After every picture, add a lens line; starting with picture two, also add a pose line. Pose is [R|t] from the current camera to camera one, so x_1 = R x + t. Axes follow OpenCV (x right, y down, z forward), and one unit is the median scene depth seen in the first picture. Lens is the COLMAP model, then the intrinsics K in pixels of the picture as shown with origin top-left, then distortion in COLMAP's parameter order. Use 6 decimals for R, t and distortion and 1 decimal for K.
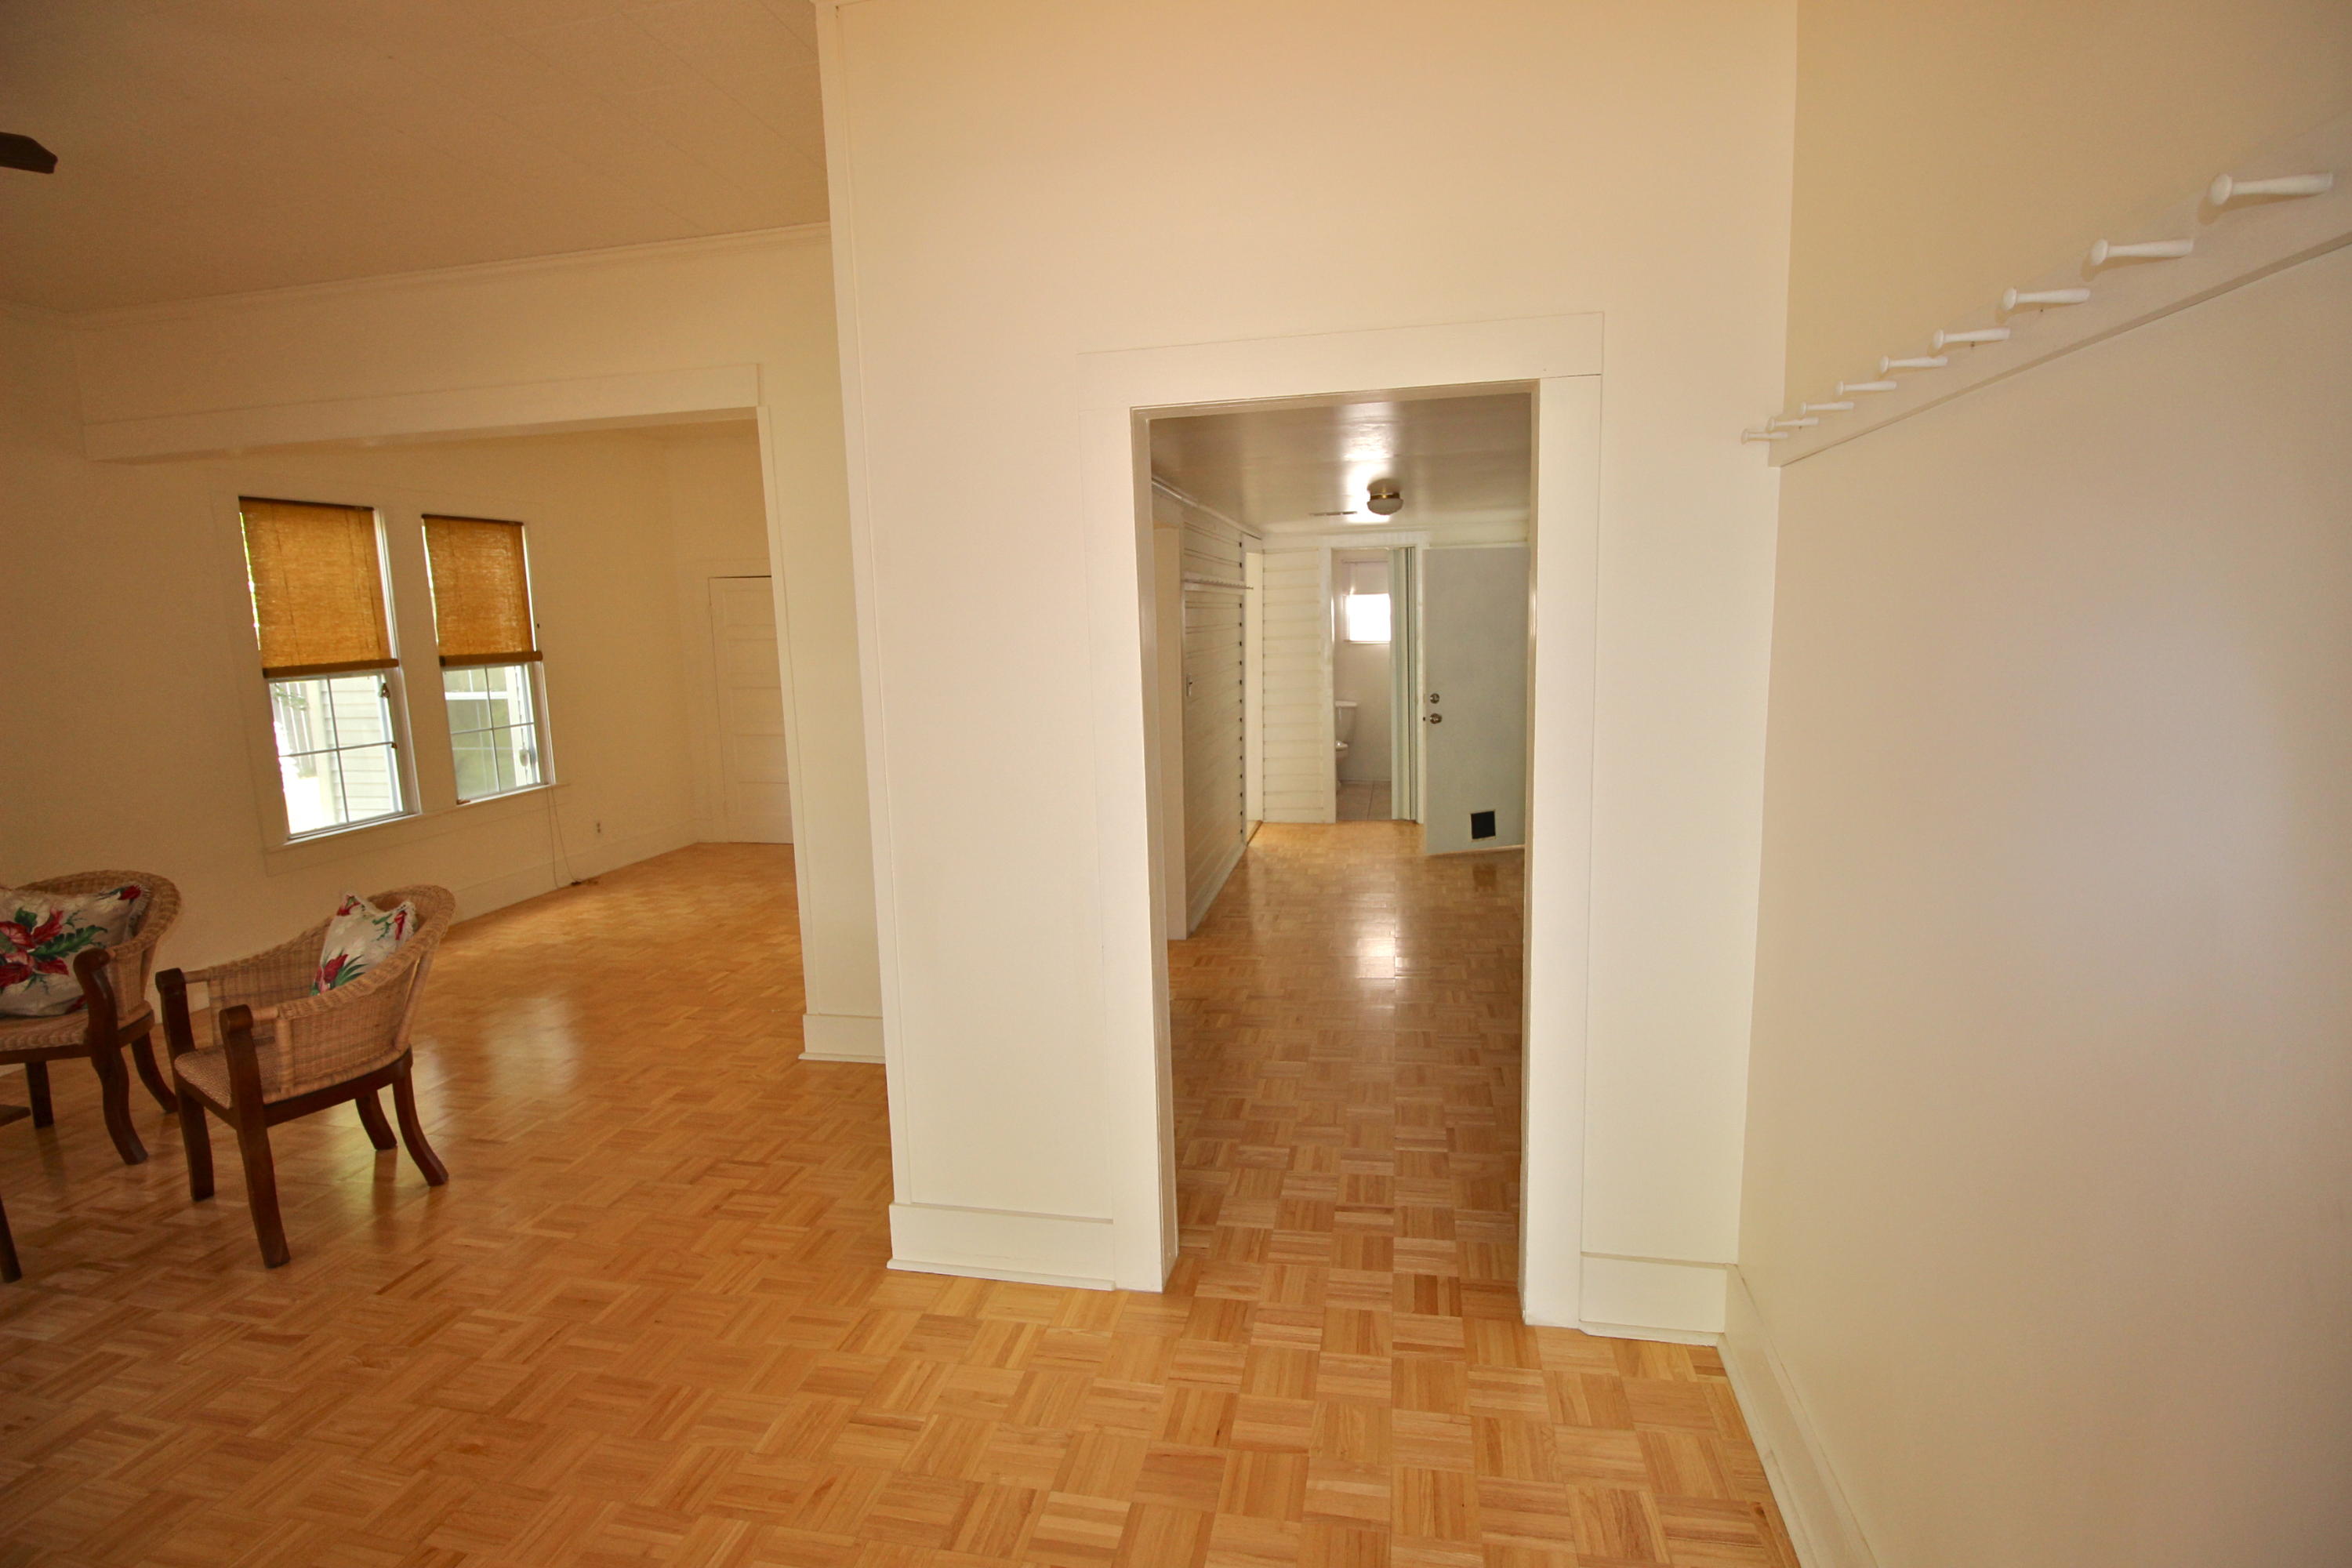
lens RADIAL K [[1111.0, 0, 1188.9], [0, 1111.0, 787.5], [0, 0, 1]] dist [-0.000710, -0.000005]
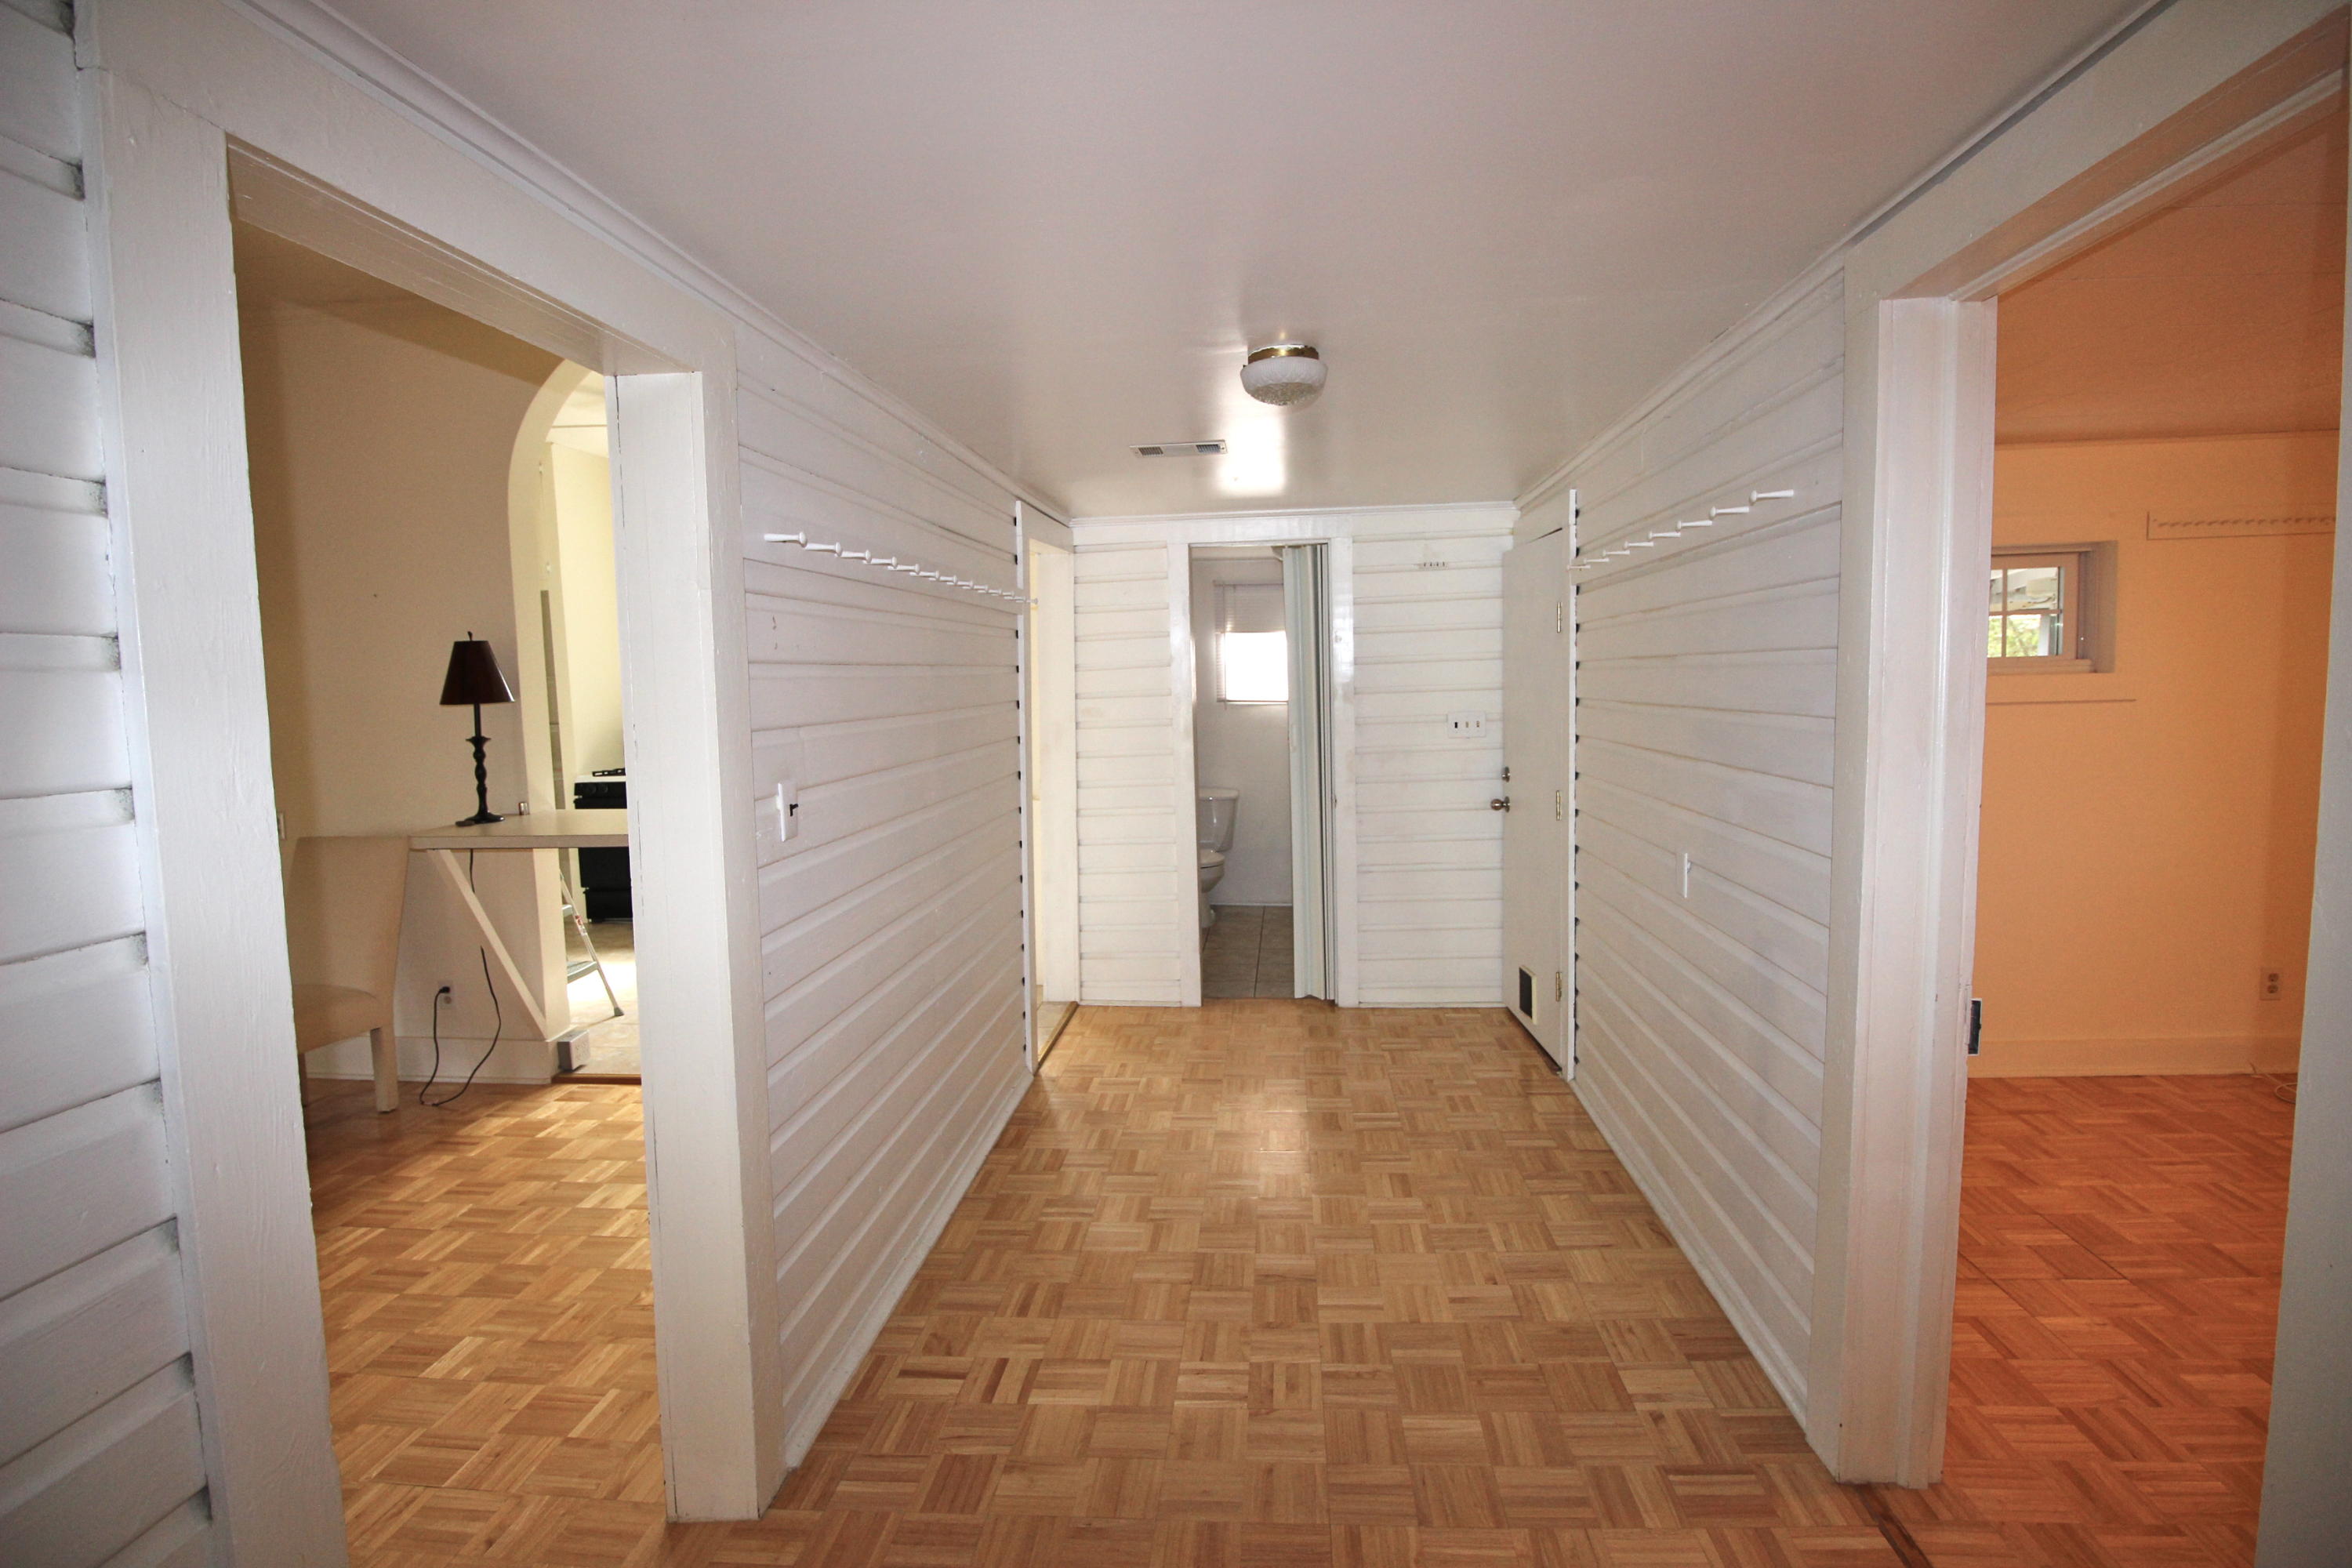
lens RADIAL K [[1111.0, 0, 1174.8], [0, 1111.0, 771.6], [0, 0, 1]] dist [-0.000710, -0.000005]
pose [[0.996012, -0.002283, 0.089194, 0.066496], [0.007308, 0.998401, -0.056052, -0.059668], [-0.088923, 0.056480, 0.994436, 0.407345]]
